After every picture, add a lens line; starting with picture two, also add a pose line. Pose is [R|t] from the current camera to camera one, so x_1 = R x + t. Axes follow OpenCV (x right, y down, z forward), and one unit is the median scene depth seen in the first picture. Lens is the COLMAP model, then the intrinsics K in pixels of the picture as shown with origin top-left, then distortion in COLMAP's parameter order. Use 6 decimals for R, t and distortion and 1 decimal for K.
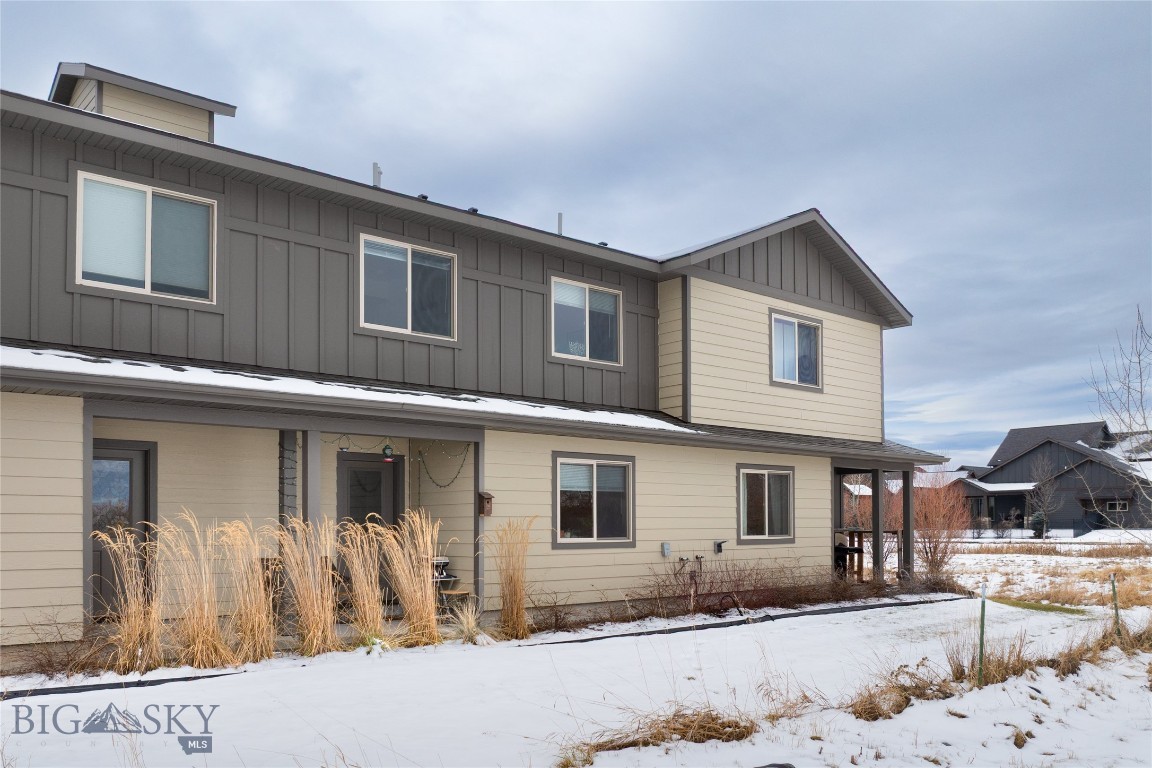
lens RADIAL K [[850.6, 0, 576.3], [0, 850.6, 497.8], [0, 0, 1]] dist [-0.005955, -0.001649]
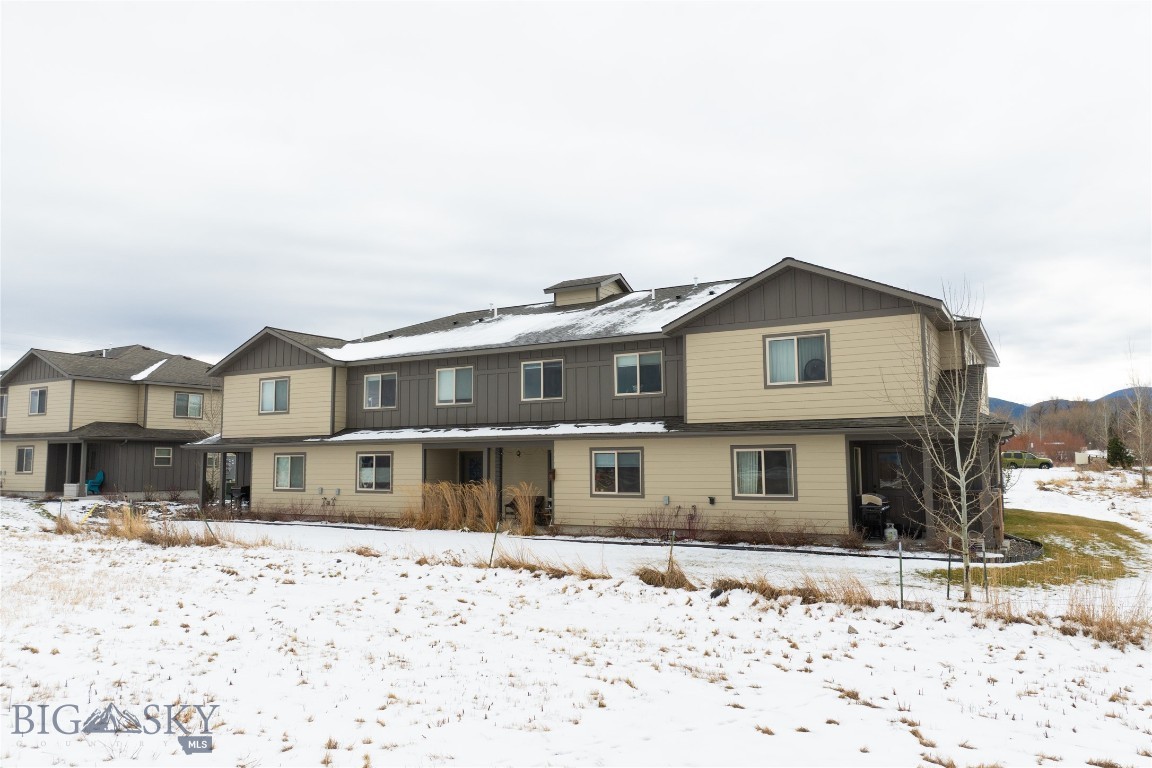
lens RADIAL K [[810.7, 0, 577.0], [0, 810.7, 368.2], [0, 0, 1]] dist [-0.037177, -0.001149]
pose [[0.389481, -0.117825, -0.913467, 1.630893], [0.021453, 0.992675, -0.118895, -0.013528], [0.920784, 0.026710, 0.389156, 0.210754]]
